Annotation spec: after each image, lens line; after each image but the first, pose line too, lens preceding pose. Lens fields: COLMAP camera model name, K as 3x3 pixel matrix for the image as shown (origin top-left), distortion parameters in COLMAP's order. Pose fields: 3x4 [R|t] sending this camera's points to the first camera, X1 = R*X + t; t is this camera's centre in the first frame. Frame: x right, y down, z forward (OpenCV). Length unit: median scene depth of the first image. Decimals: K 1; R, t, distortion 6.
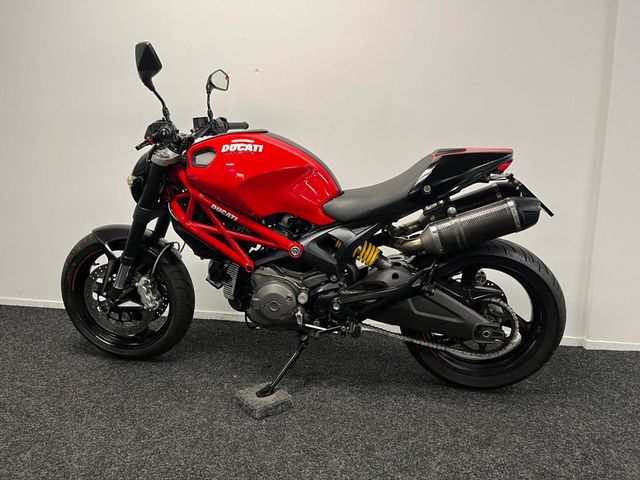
lens RADIAL K [[484.9, 0, 321.6], [0, 484.9, 234.3], [0, 0, 1]] dist [0.066341, -0.098449]
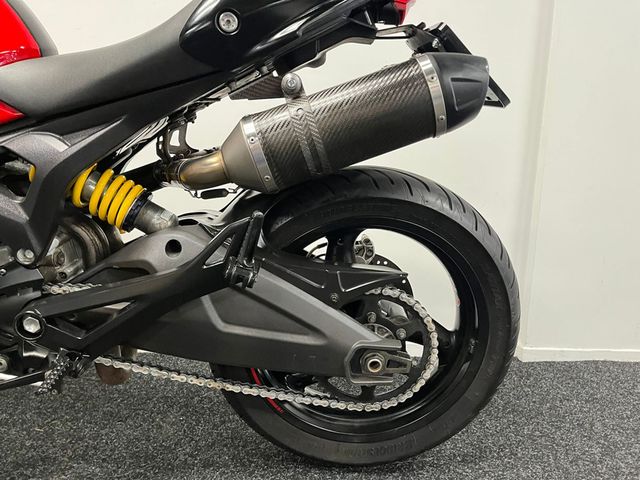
lens RADIAL K [[485.6, 0, 320.0], [0, 485.6, 240.0], [0, 0, 1]] dist [0.069765, -0.102380]
pose [[0.979631, -0.018358, 0.199967, 0.187481], [0.015622, 0.999762, 0.015251, 0.073553], [-0.200200, -0.011817, 0.979684, 0.533511]]
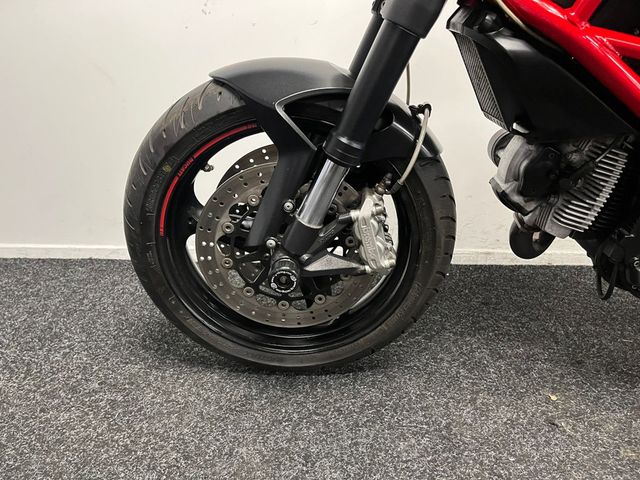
lens RADIAL K [[485.6, 0, 320.0], [0, 485.6, 240.0], [0, 0, 1]] dist [0.069765, -0.102380]
pose [[0.985231, -0.059380, 0.160603, -0.512382], [0.025019, 0.977800, 0.208041, 0.043933], [-0.169391, -0.200950, 0.964845, 0.678015]]
